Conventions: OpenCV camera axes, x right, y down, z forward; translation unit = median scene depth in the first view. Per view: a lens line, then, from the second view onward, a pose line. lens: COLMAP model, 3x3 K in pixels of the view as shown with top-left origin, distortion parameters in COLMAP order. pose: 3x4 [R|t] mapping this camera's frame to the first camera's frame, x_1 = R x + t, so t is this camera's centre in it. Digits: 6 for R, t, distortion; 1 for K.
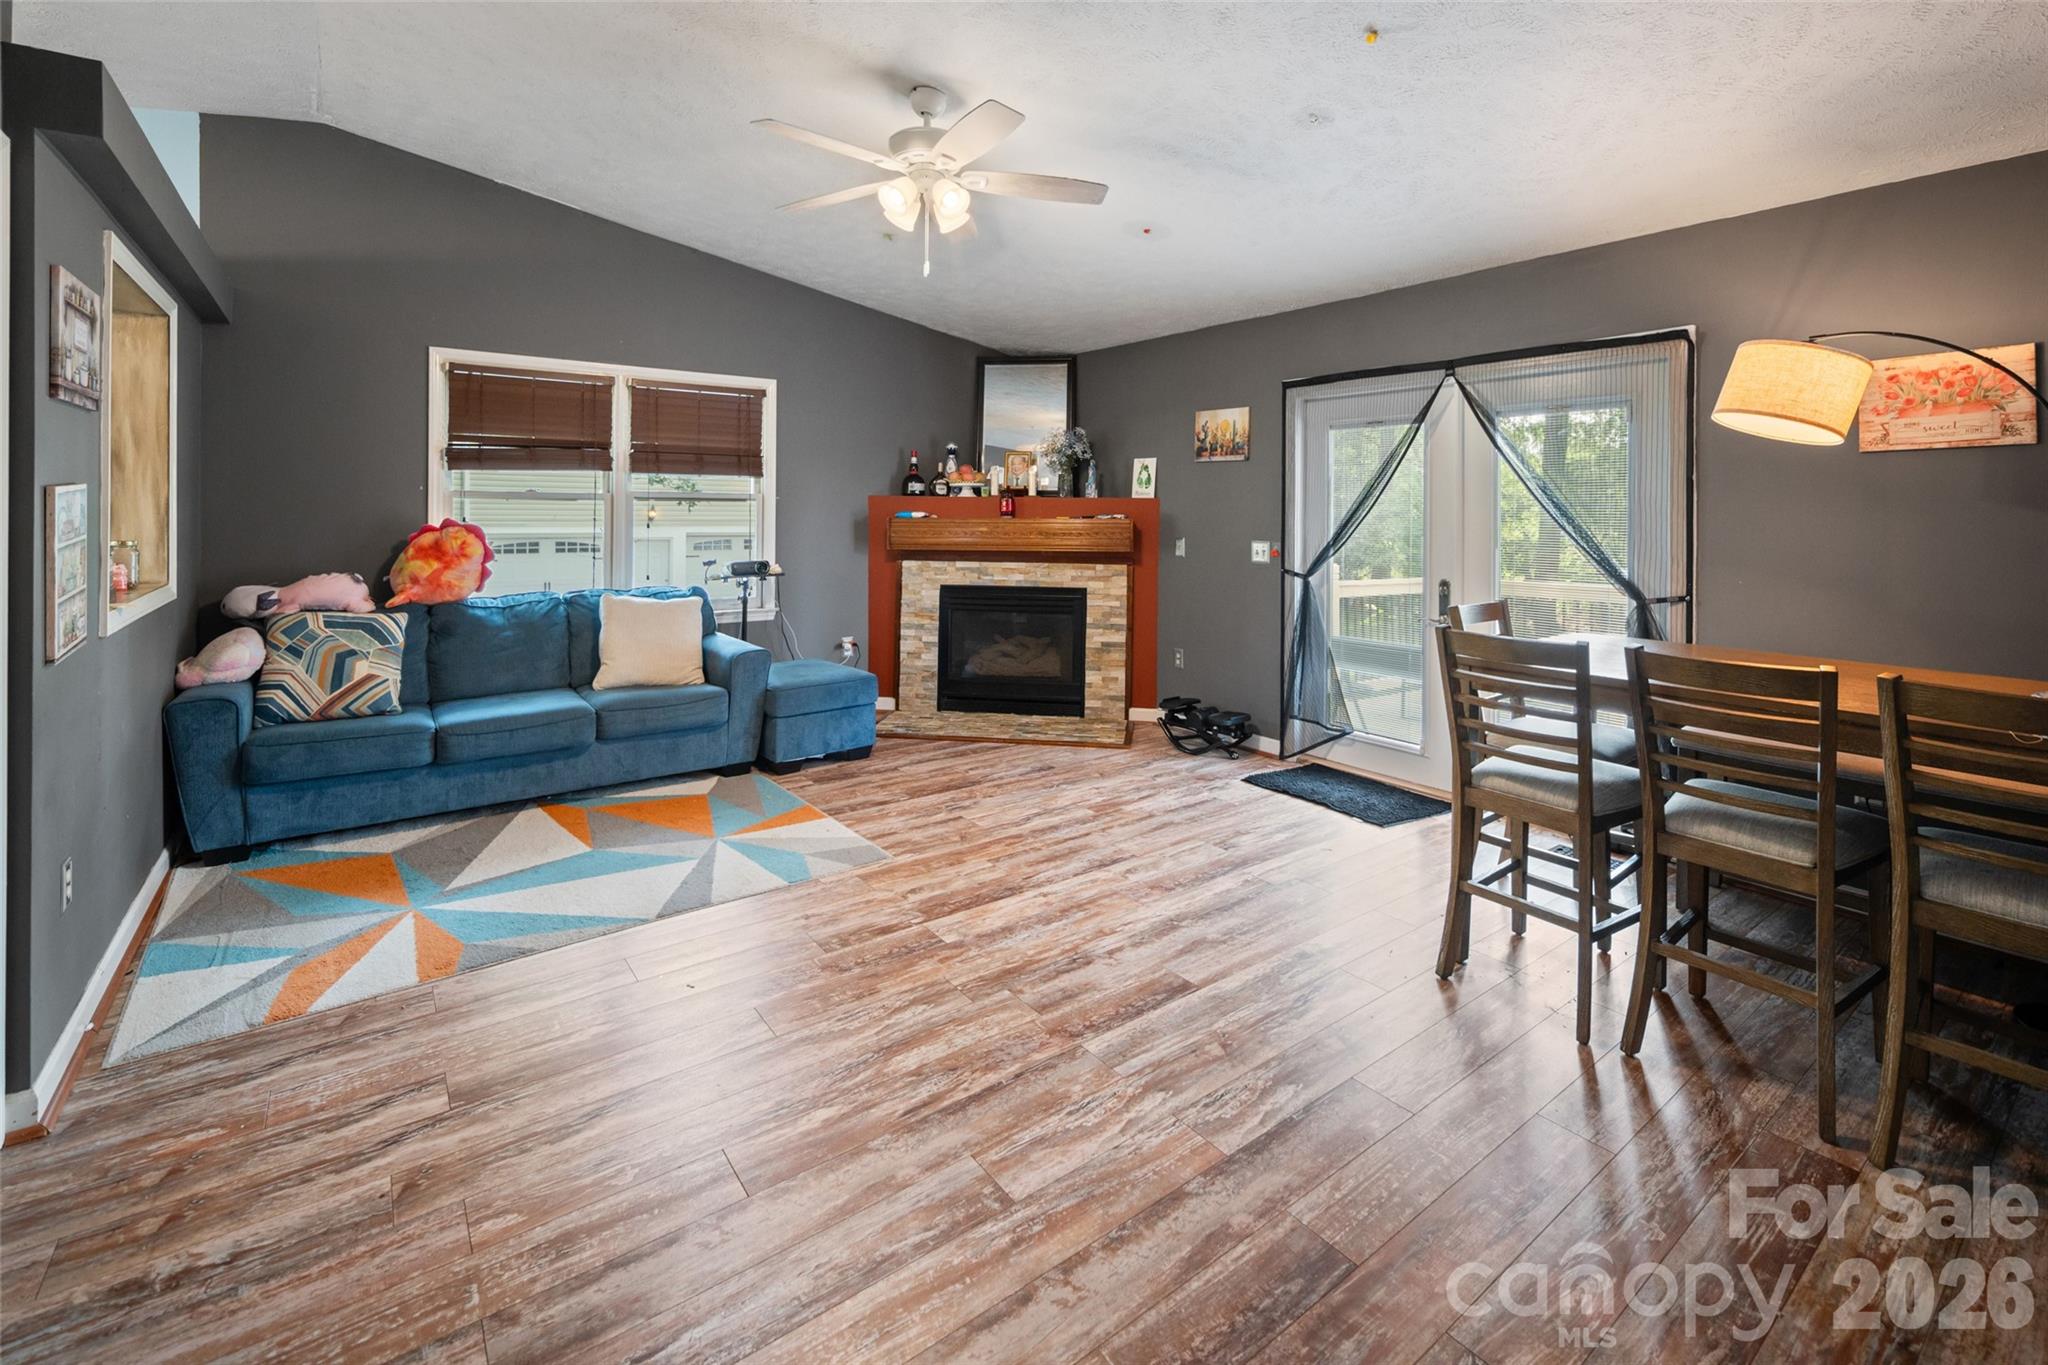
lens RADIAL K [[896.9, 0, 1036.1], [0, 896.9, 507.5], [0, 0, 1]] dist [0.000070, -0.000319]
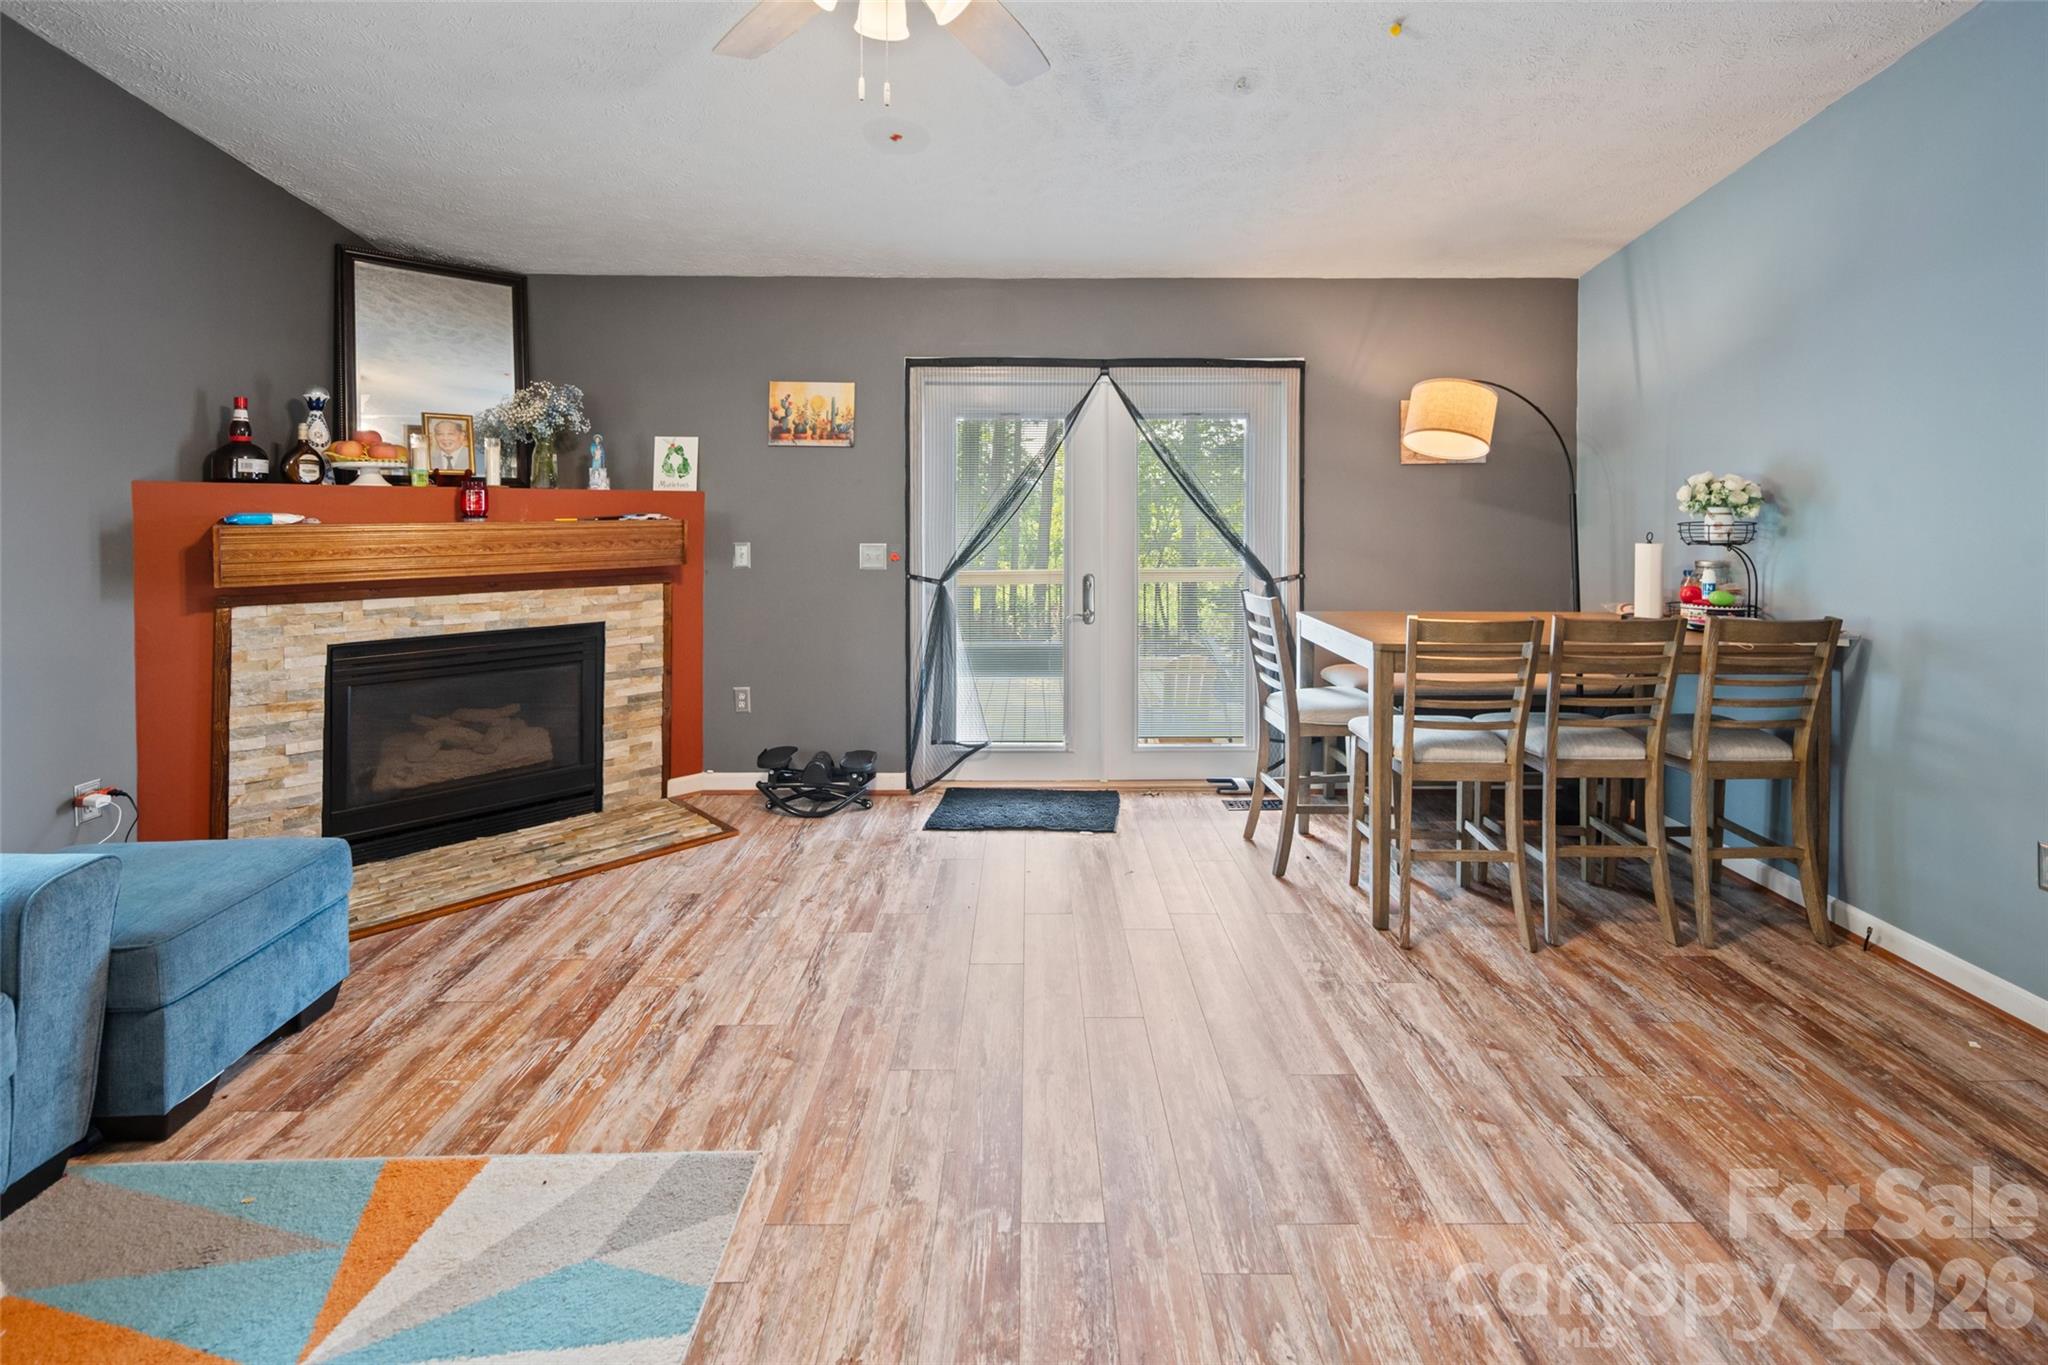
lens RADIAL K [[896.9, 0, 1036.1], [0, 896.9, 507.5], [0, 0, 1]] dist [0.000070, -0.000319]
pose [[0.595440, -0.006736, 0.803371, -0.333511], [0.000874, 0.999970, 0.007737, -0.002682], [-0.803399, -0.003905, 0.595428, 0.367913]]
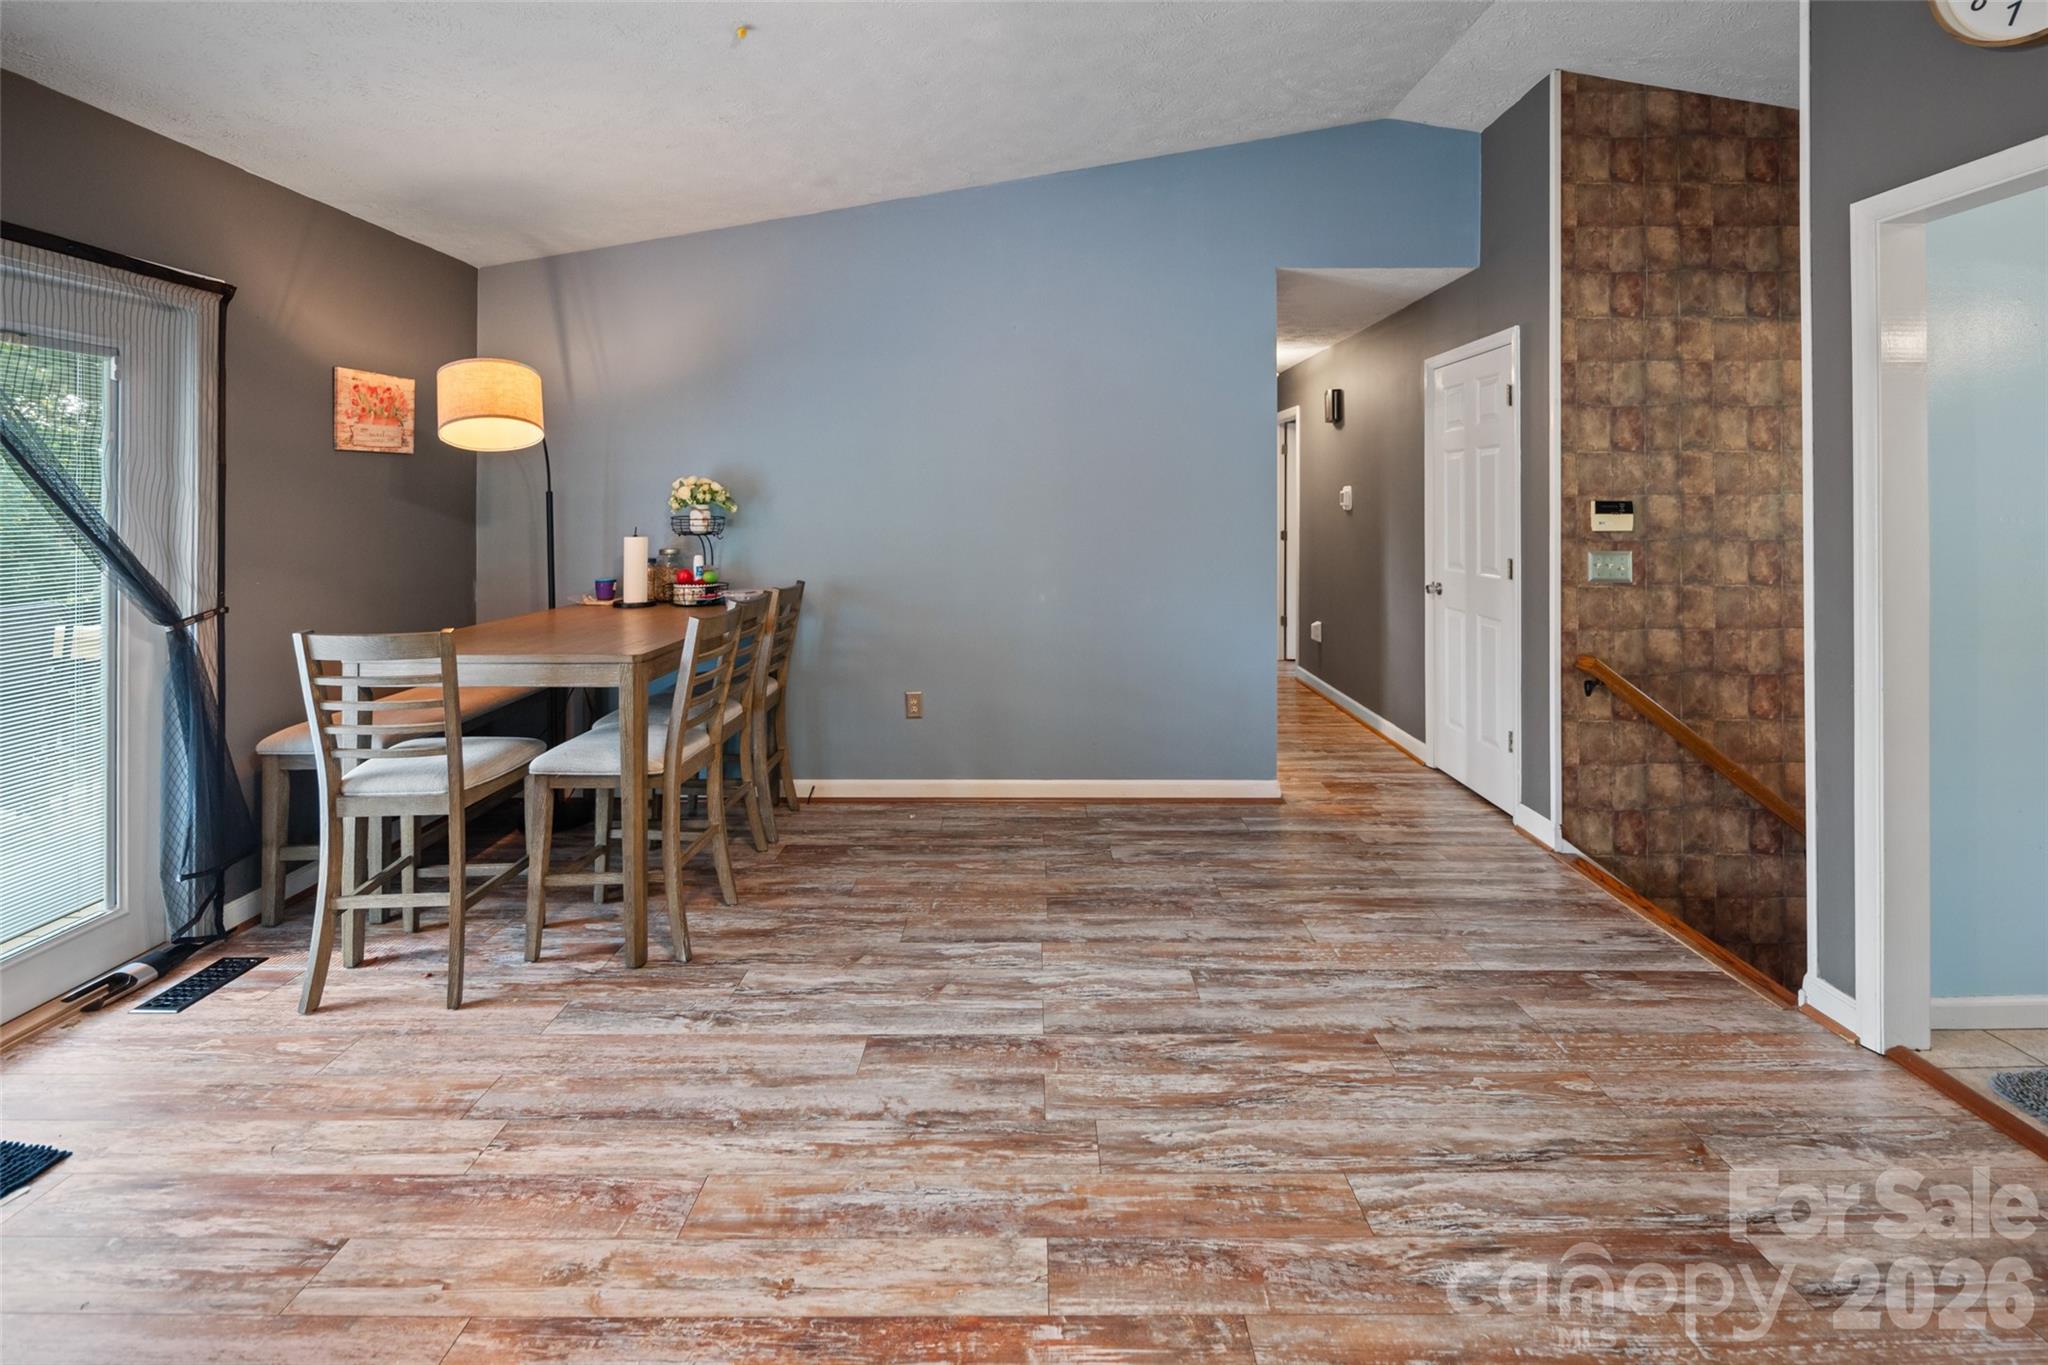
lens RADIAL K [[896.0, 0, 1030.0], [0, 896.0, 501.7], [0, 0, 1]] dist [-0.001939, -0.000134]
pose [[-0.796948, -0.006021, 0.604018, -0.243214], [-0.006847, 0.999976, 0.000934, -0.002930], [-0.604009, -0.003391, -0.796970, 0.806956]]
